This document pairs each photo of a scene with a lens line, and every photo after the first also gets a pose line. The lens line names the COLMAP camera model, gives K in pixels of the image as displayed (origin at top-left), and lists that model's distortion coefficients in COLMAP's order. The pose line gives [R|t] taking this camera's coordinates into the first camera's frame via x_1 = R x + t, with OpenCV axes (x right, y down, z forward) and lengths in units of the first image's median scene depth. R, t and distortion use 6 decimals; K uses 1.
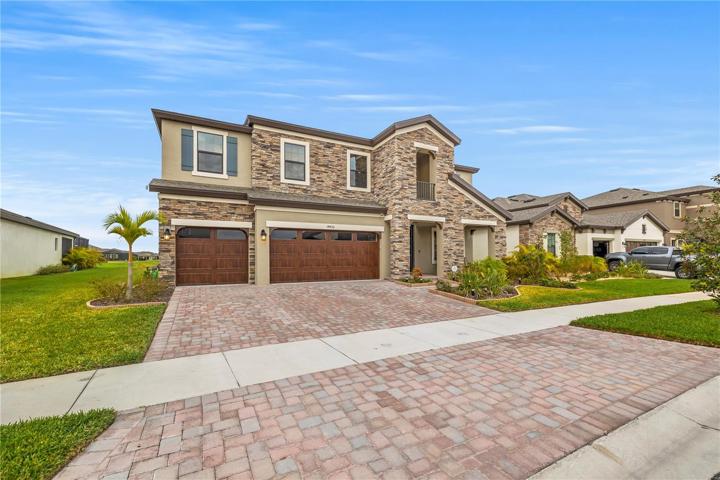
lens RADIAL K [[306.9, 0, 365.3], [0, 306.9, 255.1], [0, 0, 1]] dist [0.000668, -0.001017]
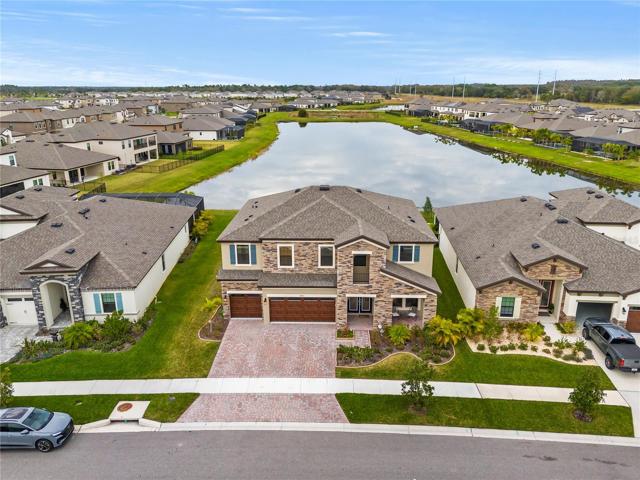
lens RADIAL K [[504.8, 0, 339.0], [0, 504.8, 239.3], [0, 0, 1]] dist [0.053578, -0.007681]
pose [[0.876316, 0.158660, -0.454860, 1.274689], [-0.008162, 0.948963, 0.315283, -1.249301], [0.481668, -0.272574, 0.832886, -1.170145]]
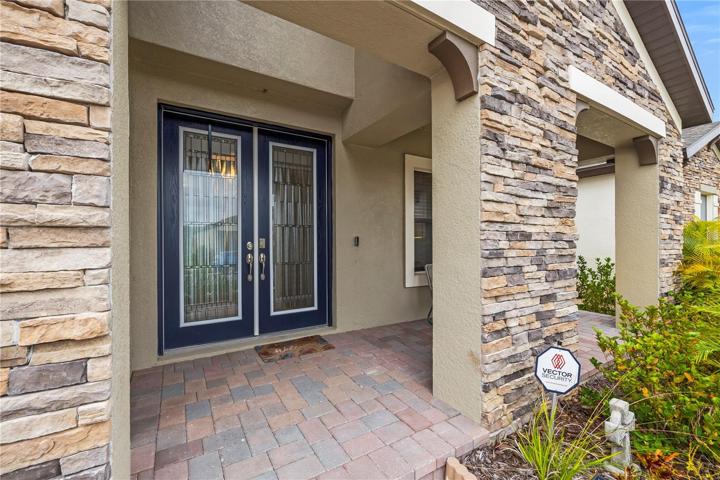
lens RADIAL K [[301.2, 0, 359.5], [0, 301.2, 240.4], [0, 0, 1]] dist [-0.001770, -0.000234]
pose [[0.998877, -0.002568, 0.047316, 0.203431], [0.002225, 0.999971, 0.007309, -0.019057], [-0.047333, -0.007196, 0.998853, 0.919388]]
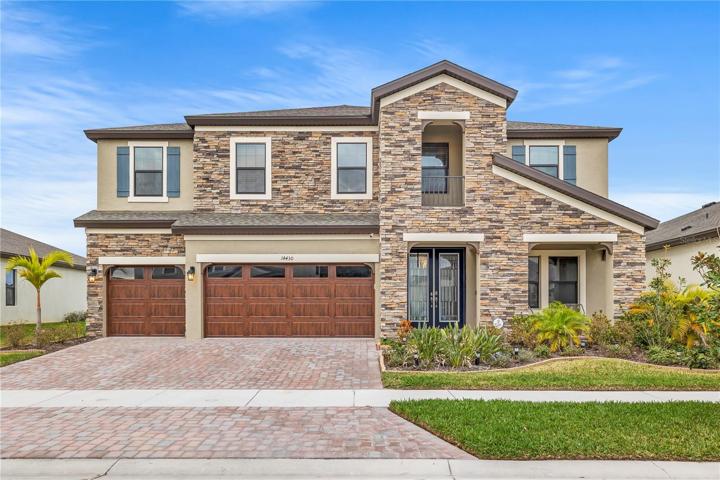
lens RADIAL K [[576.4, 0, 368.4], [0, 576.4, 310.0], [0, 0, 1]] dist [0.001337, -0.003453]
pose [[0.882371, 0.008629, -0.470475, 0.615237], [0.000244, 0.999823, 0.018795, -0.001003], [0.470554, -0.016699, 0.882213, -0.050376]]
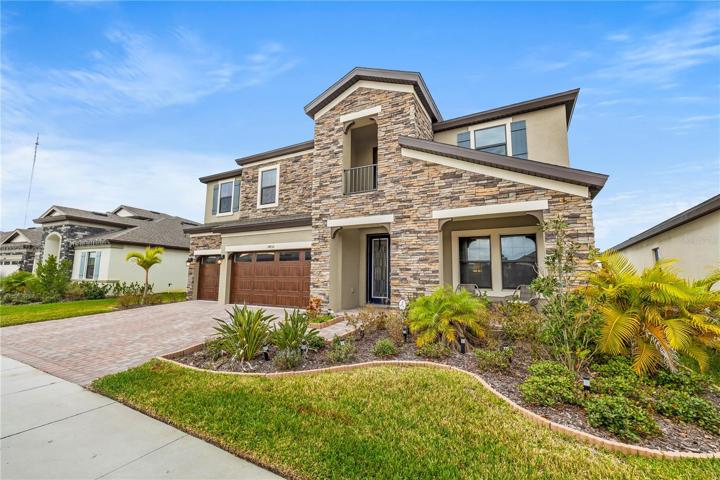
lens RADIAL K [[306.9, 0, 358.7], [0, 306.9, 243.0], [0, 0, 1]] dist [0.000668, -0.001017]
pose [[0.546505, -0.085445, -0.833085, 0.750217], [-0.006384, 0.994327, -0.106170, -0.007135], [0.837431, 0.063341, 0.542860, 0.677900]]
